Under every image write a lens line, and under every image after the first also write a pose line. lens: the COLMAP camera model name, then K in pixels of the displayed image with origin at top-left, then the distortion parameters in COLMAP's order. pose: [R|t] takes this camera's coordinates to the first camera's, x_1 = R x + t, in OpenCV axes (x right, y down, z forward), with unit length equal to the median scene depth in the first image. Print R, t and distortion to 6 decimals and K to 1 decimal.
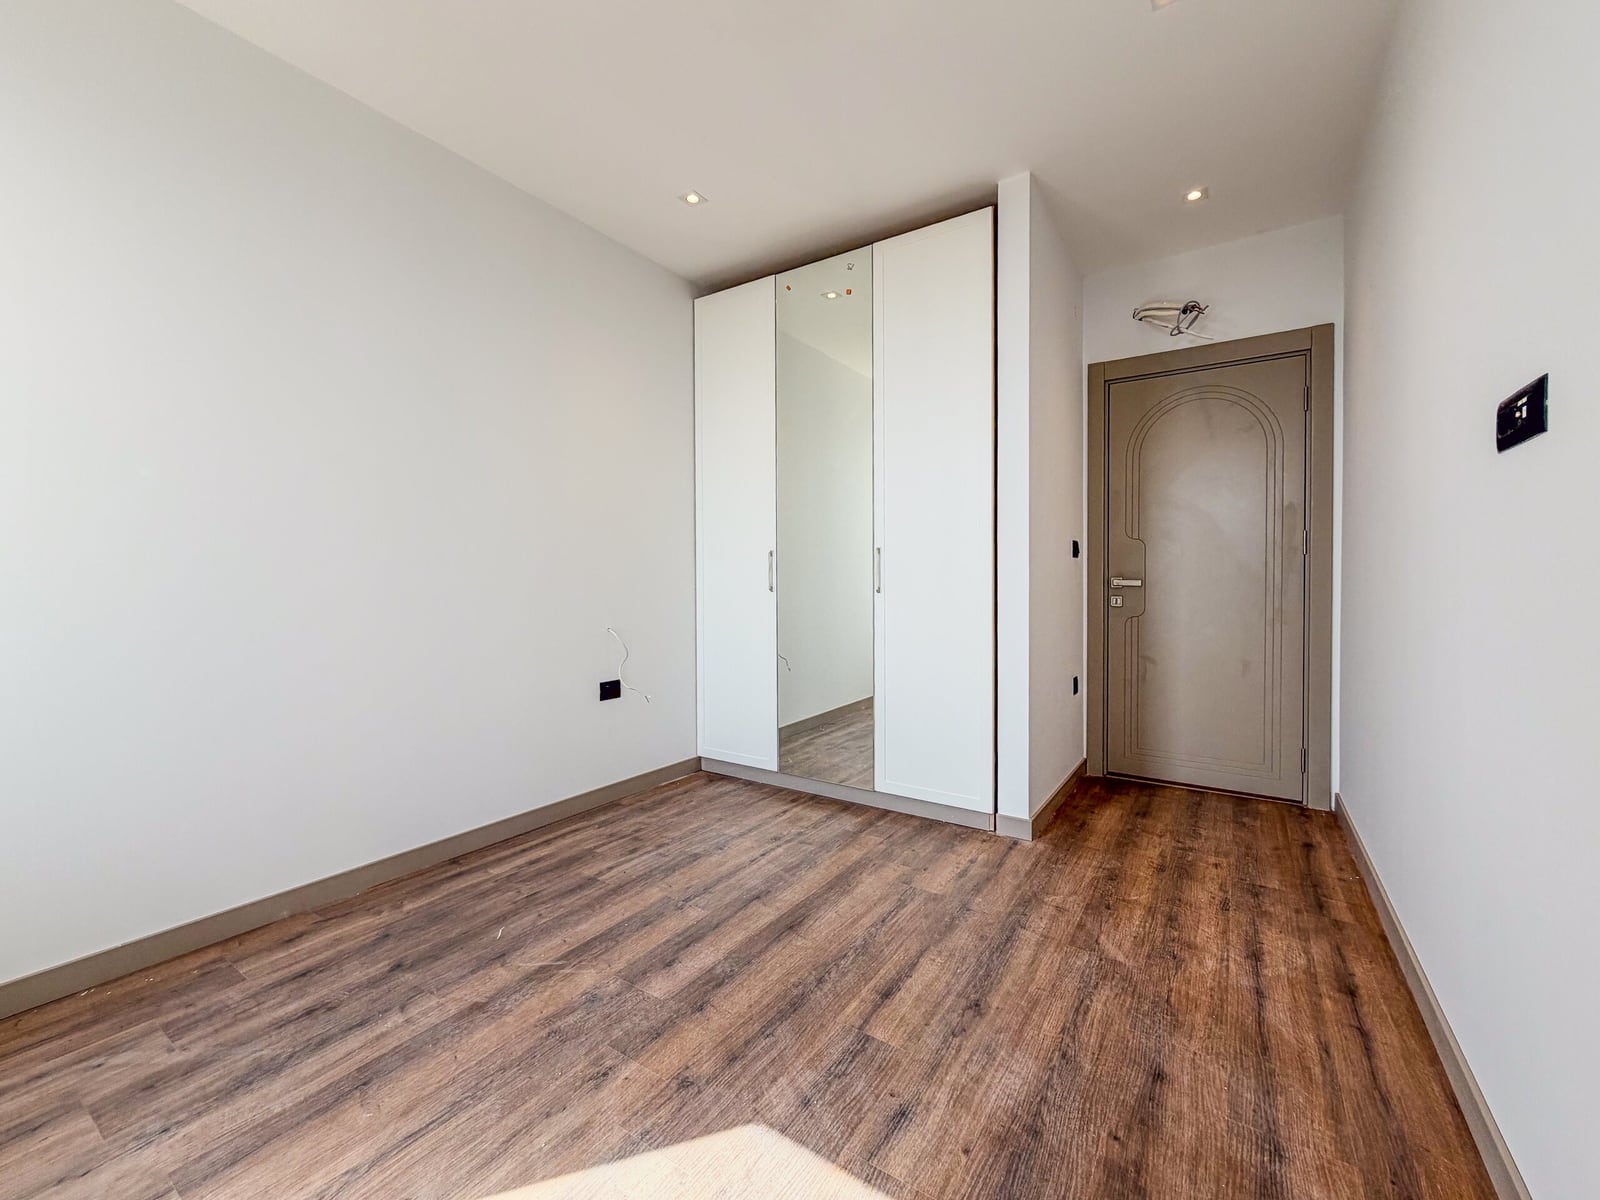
lens RADIAL K [[672.5, 0, 810.7], [0, 672.5, 591.3], [0, 0, 1]] dist [0.001441, -0.001000]
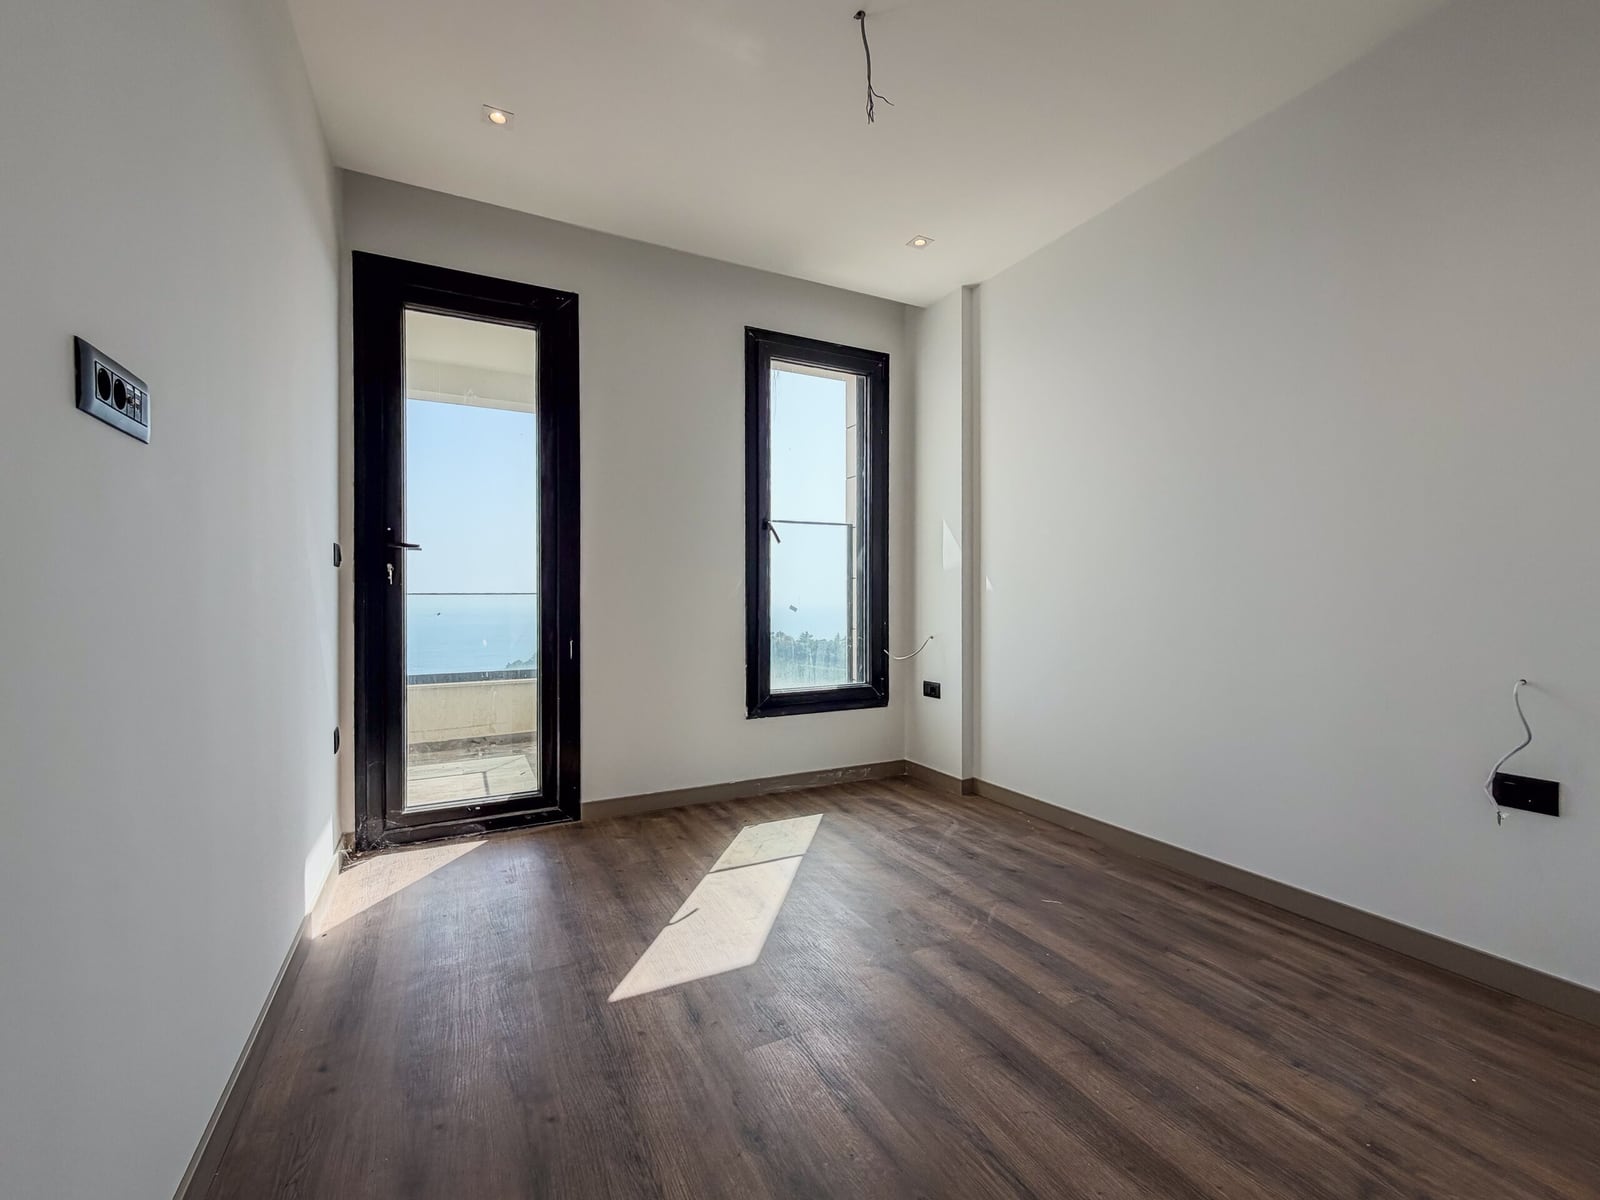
lens RADIAL K [[672.5, 0, 812.8], [0, 672.5, 599.8], [0, 0, 1]] dist [0.001441, -0.001000]
pose [[-0.489998, 0.006656, -0.871698, 0.733626], [-0.011819, 0.999828, 0.014278, -0.028007], [0.871643, 0.017298, -0.489835, 1.163499]]
